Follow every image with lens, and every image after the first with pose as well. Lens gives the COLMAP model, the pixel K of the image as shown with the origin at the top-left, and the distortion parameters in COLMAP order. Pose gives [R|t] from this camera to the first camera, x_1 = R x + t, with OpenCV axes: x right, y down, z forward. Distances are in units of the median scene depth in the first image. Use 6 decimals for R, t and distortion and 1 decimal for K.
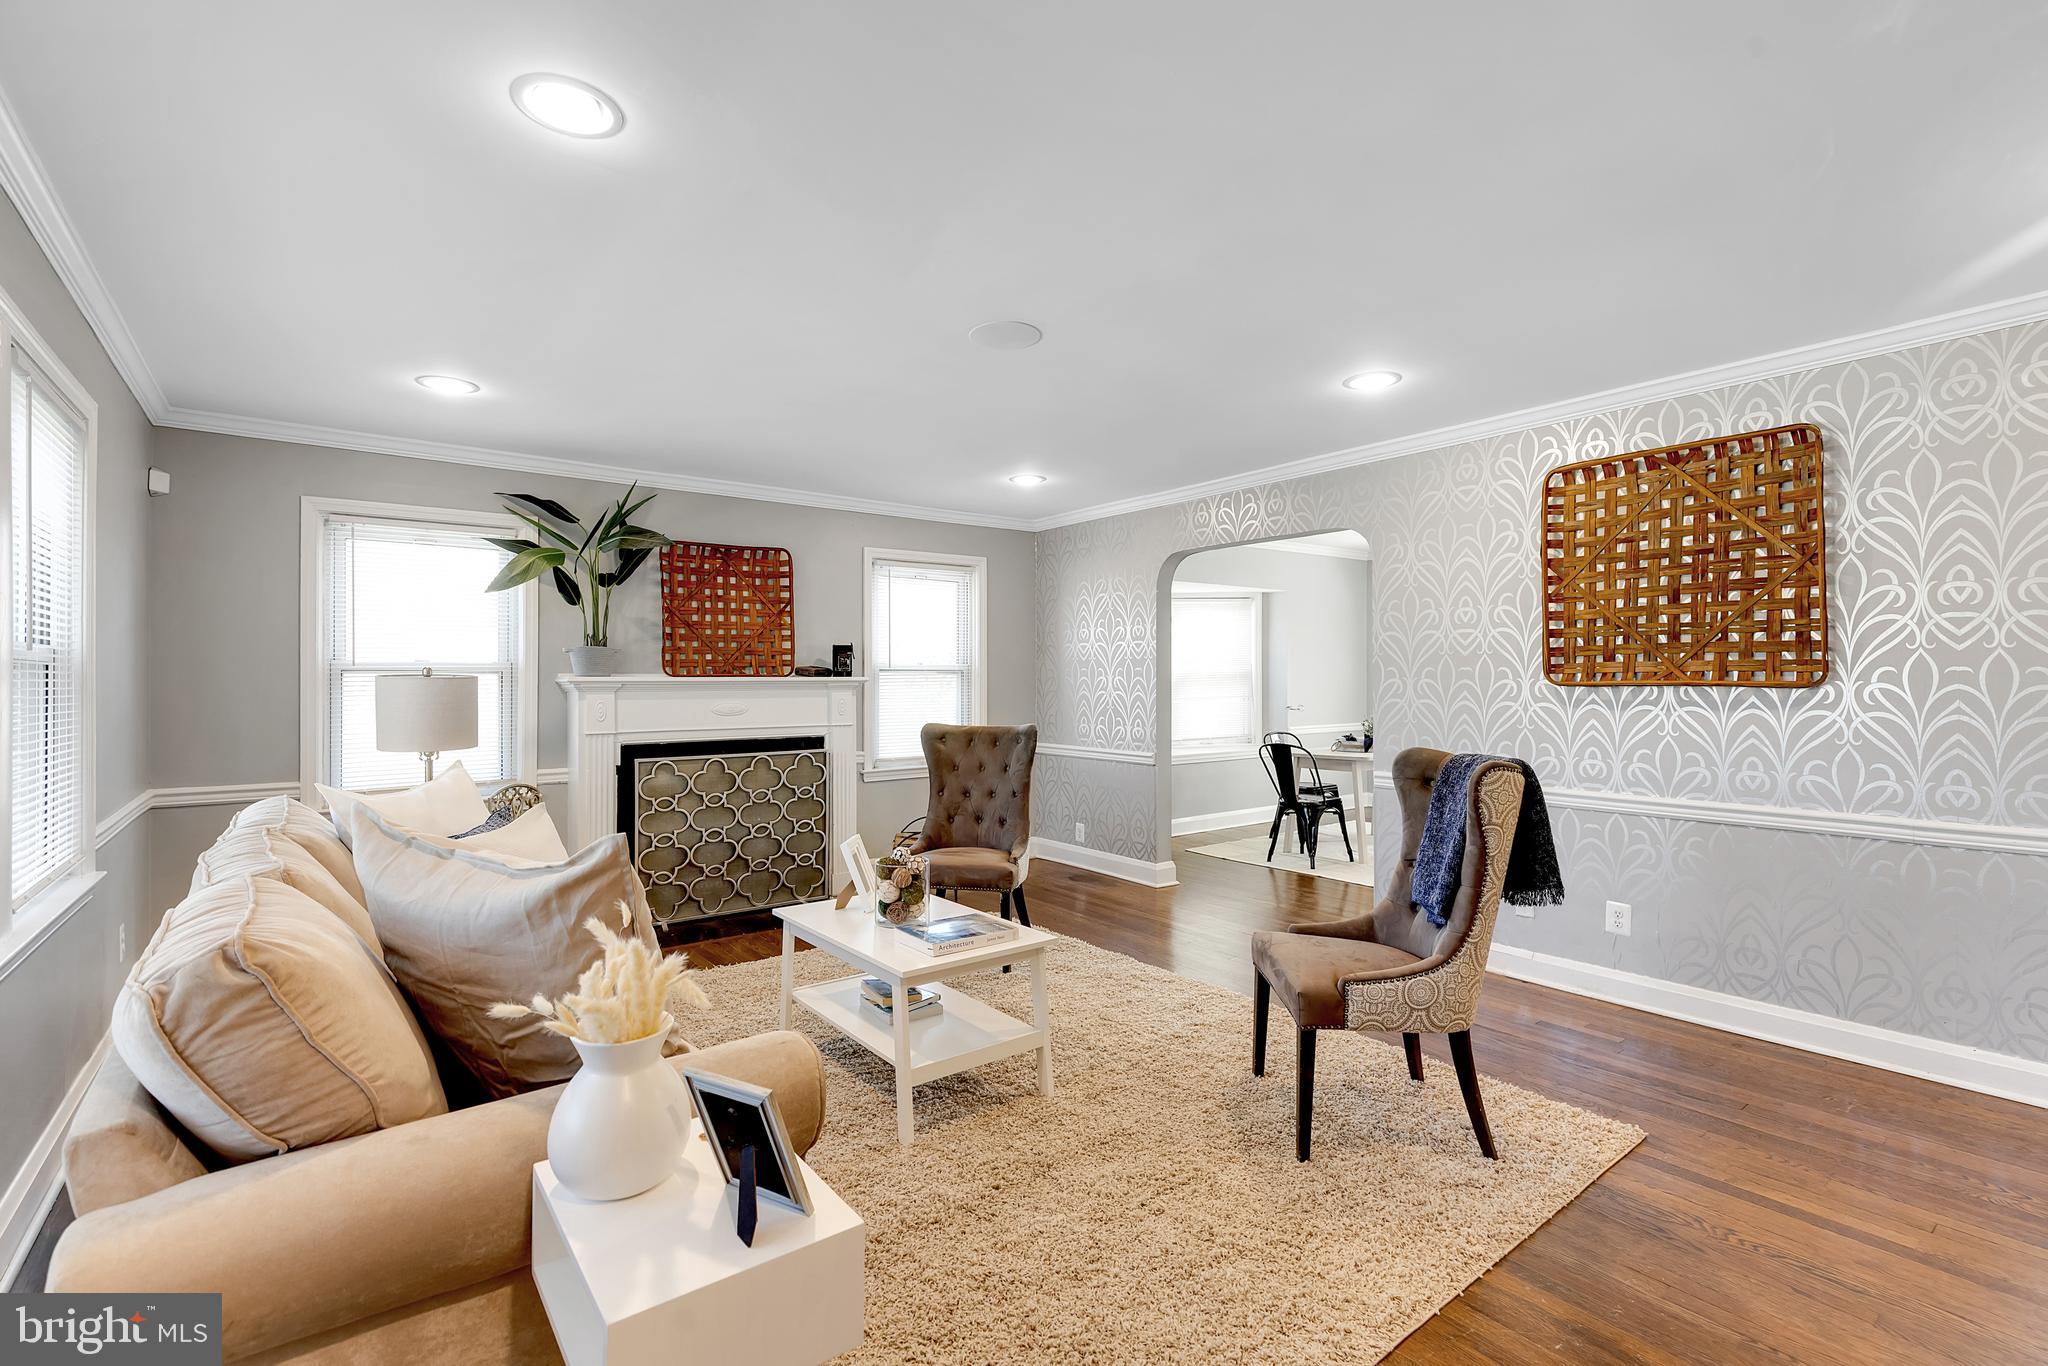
lens RADIAL K [[856.4, 0, 1024.0], [0, 856.4, 683.0], [0, 0, 1]] dist [0.000640, -0.000057]
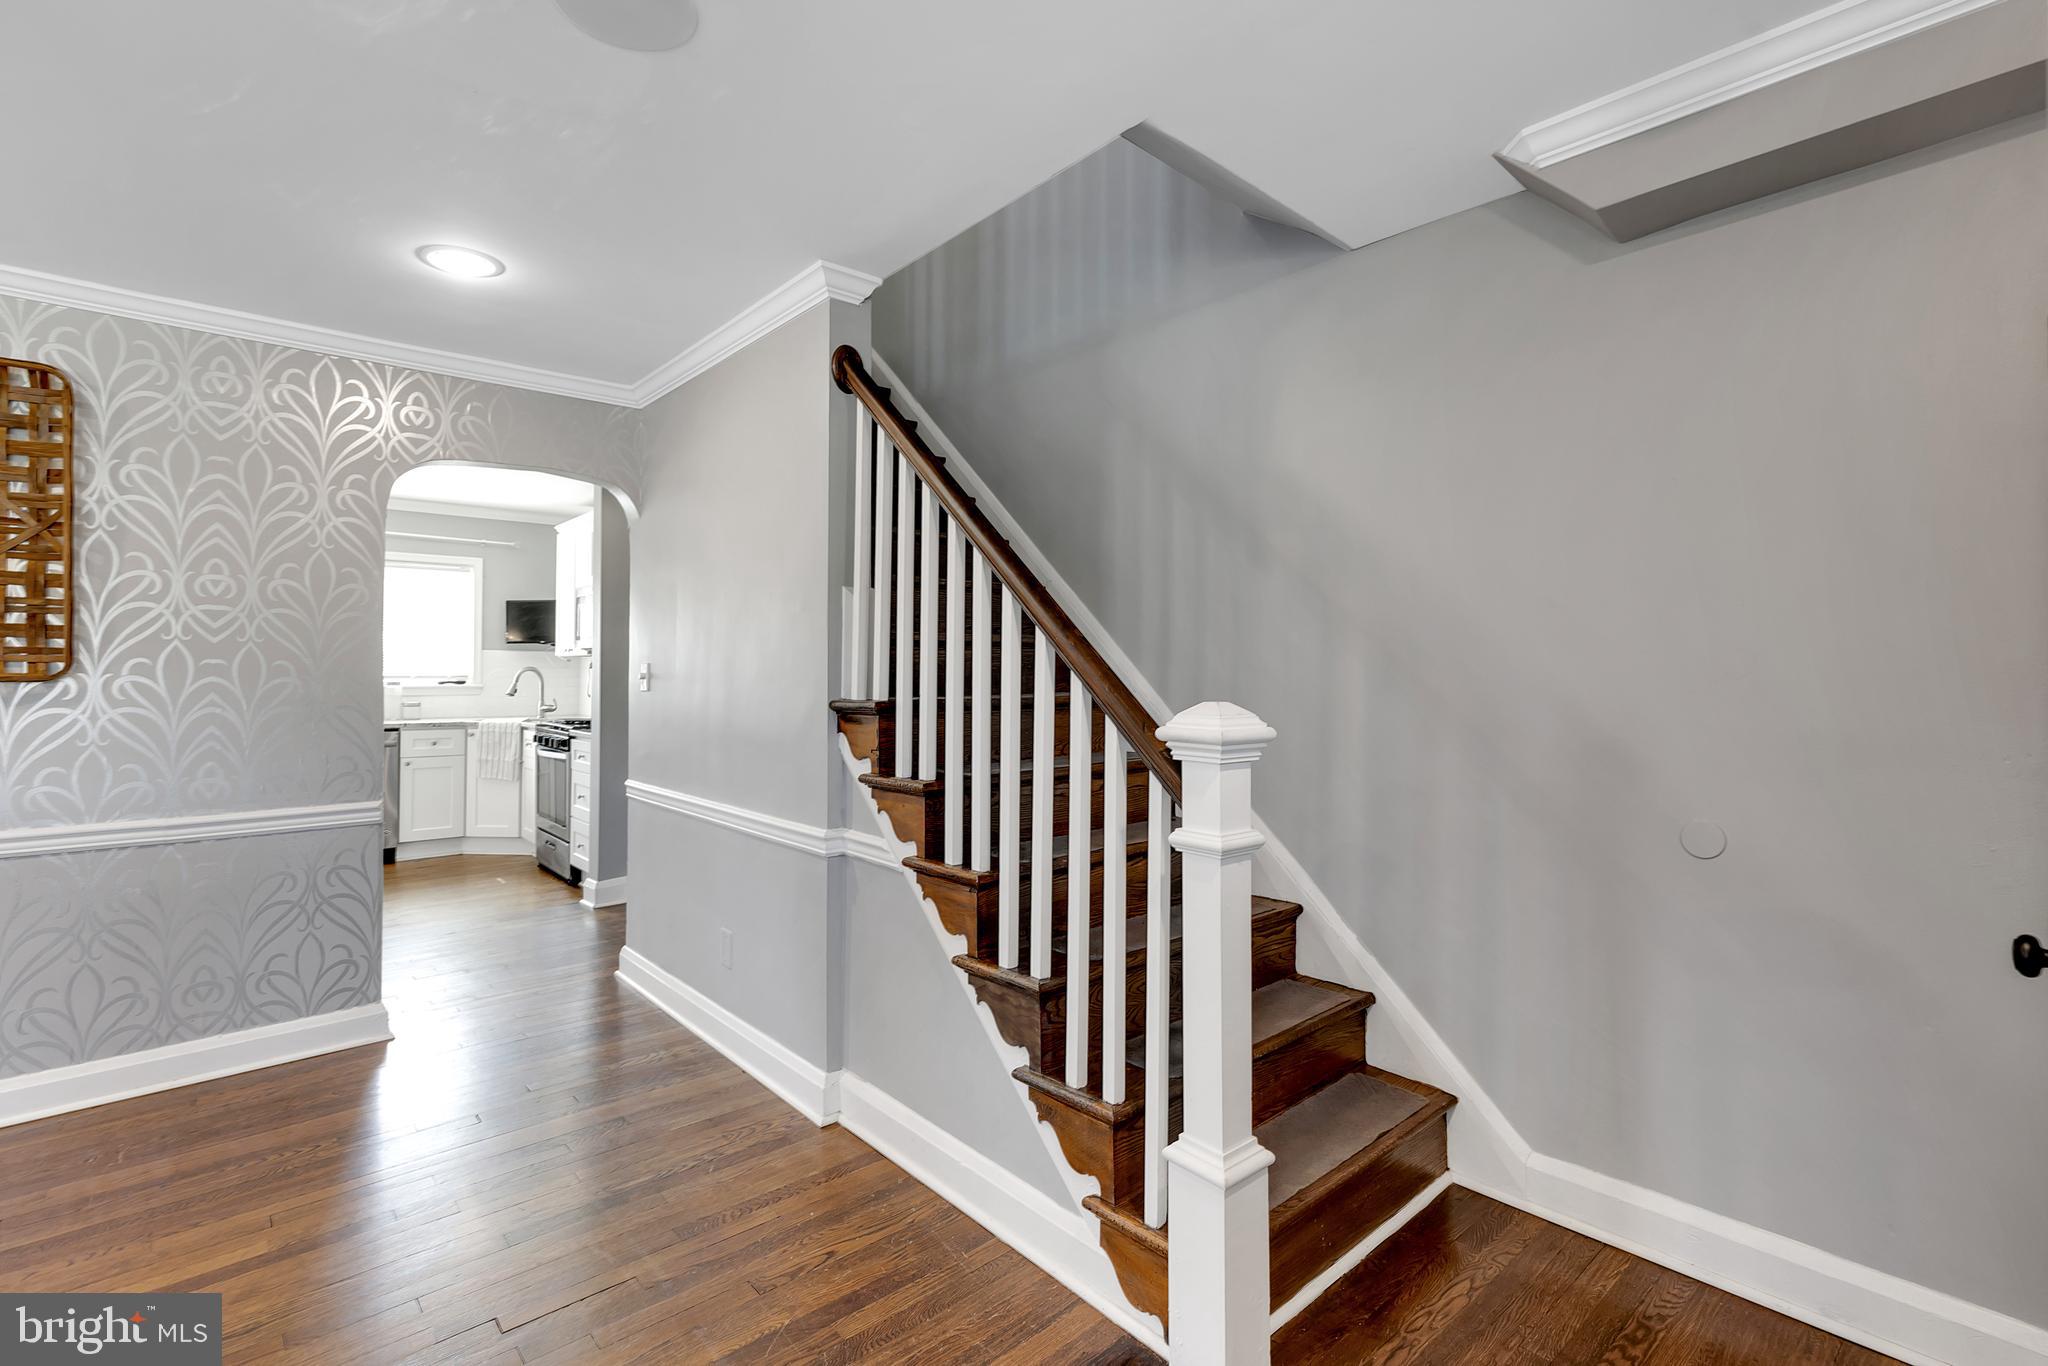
lens RADIAL K [[943.1, 0, 1025.4], [0, 943.1, 662.8], [0, 0, 1]] dist [0.022834, -0.000047]
pose [[-0.035648, 0.011579, 0.999297, -0.063251], [-0.000157, 0.999933, -0.011592, -0.001854], [-0.999364, -0.000570, -0.035644, 0.080605]]
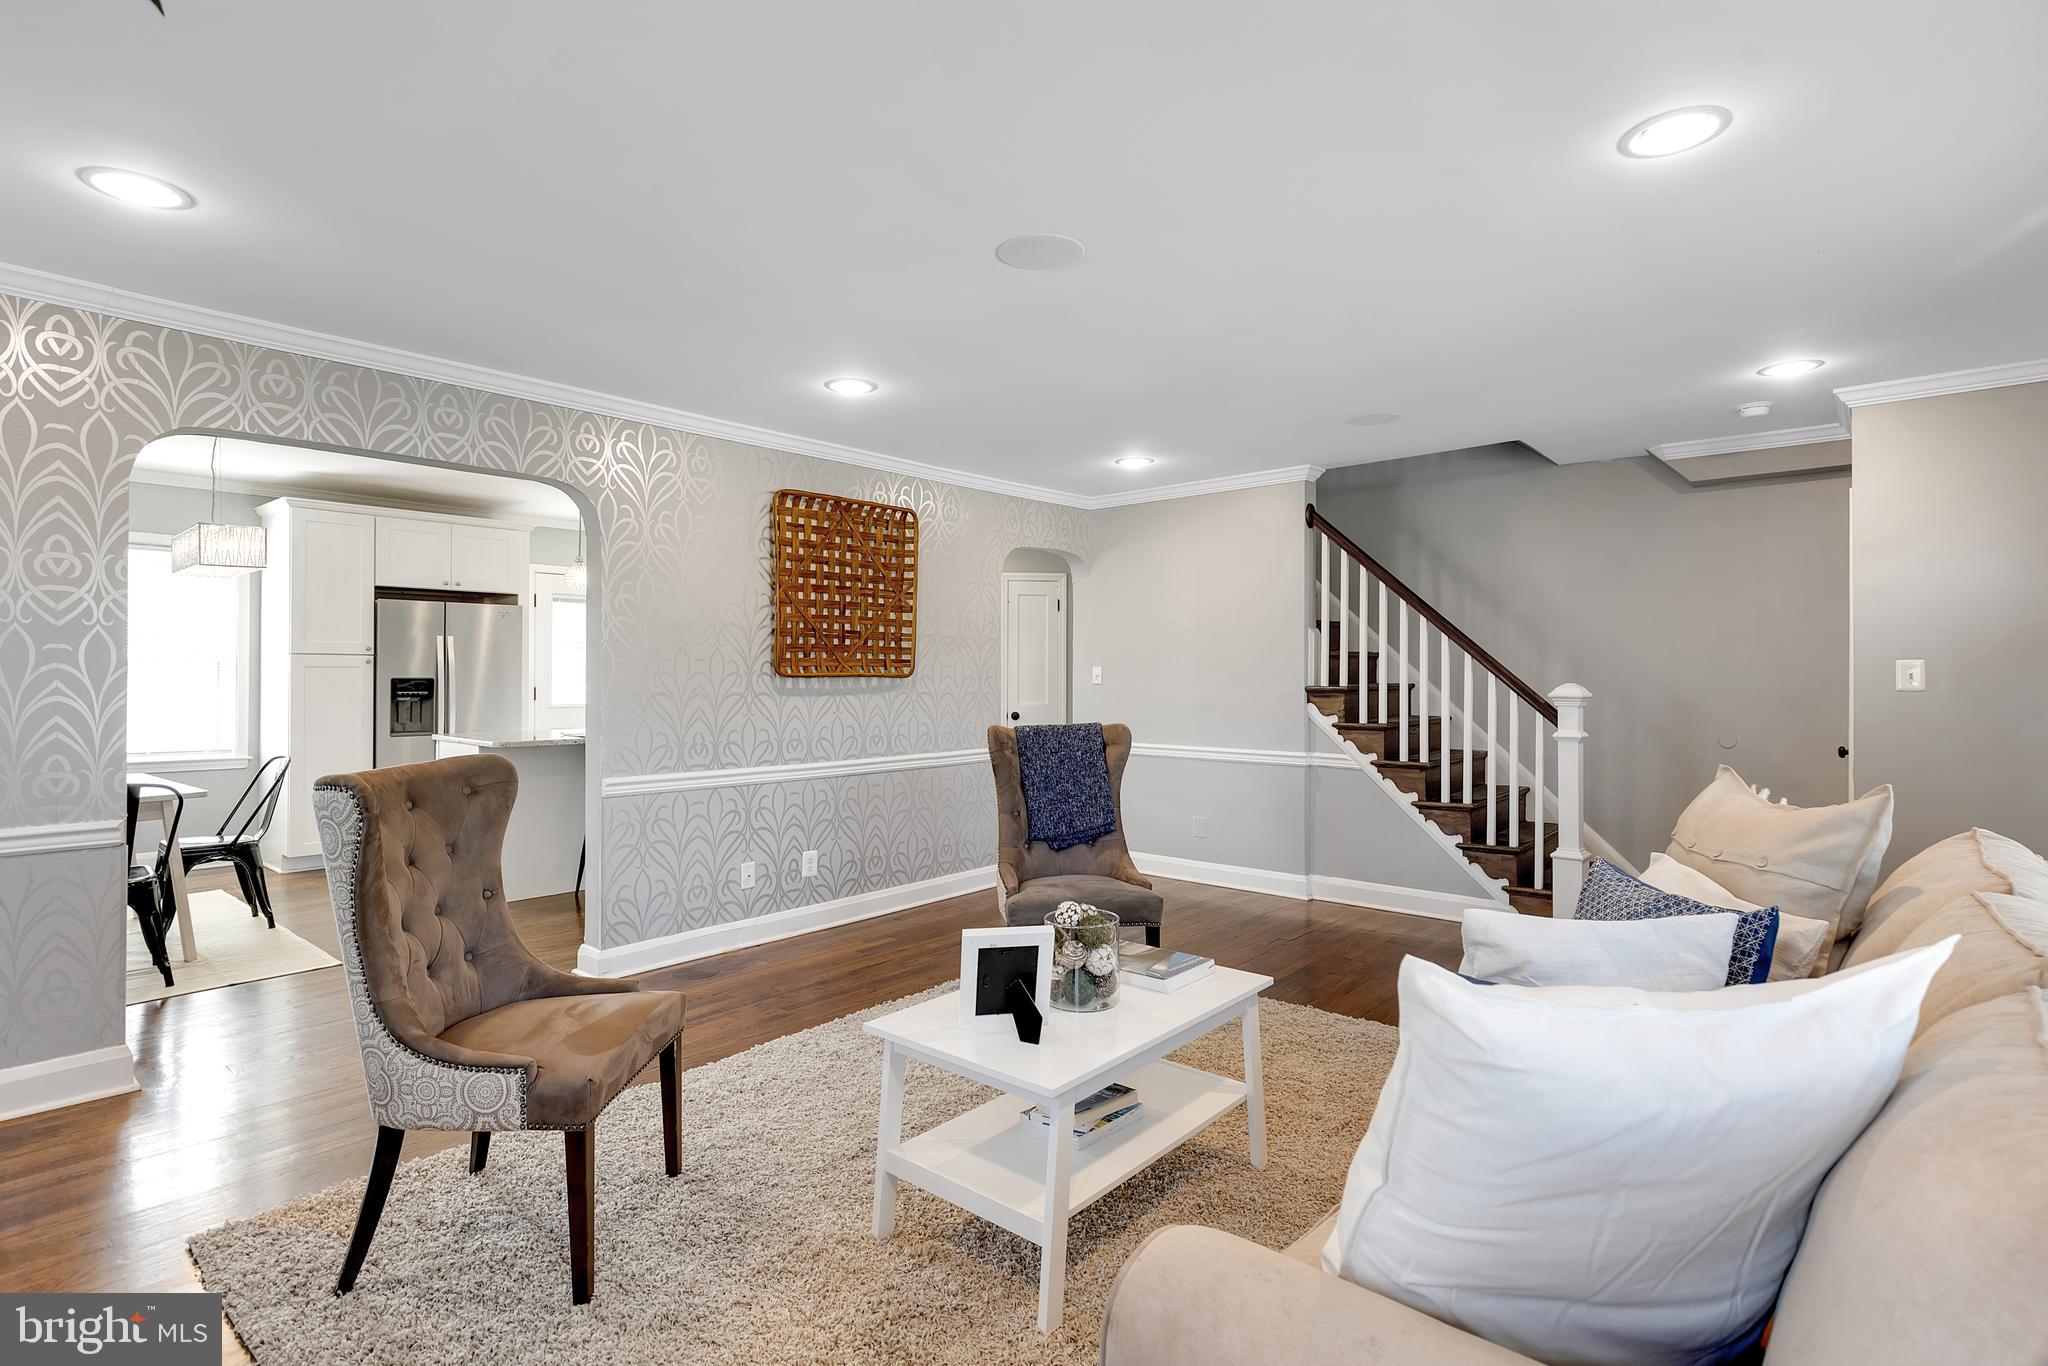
lens RADIAL K [[983.1, 0, 991.9], [0, 983.1, 674.3], [0, 0, 1]] dist [-0.000432, -0.000067]
pose [[-0.146493, -0.011778, 0.989142, -0.109917], [-0.005008, 0.999925, 0.011165, -0.002704], [-0.989199, -0.003318, -0.146542, 0.137106]]
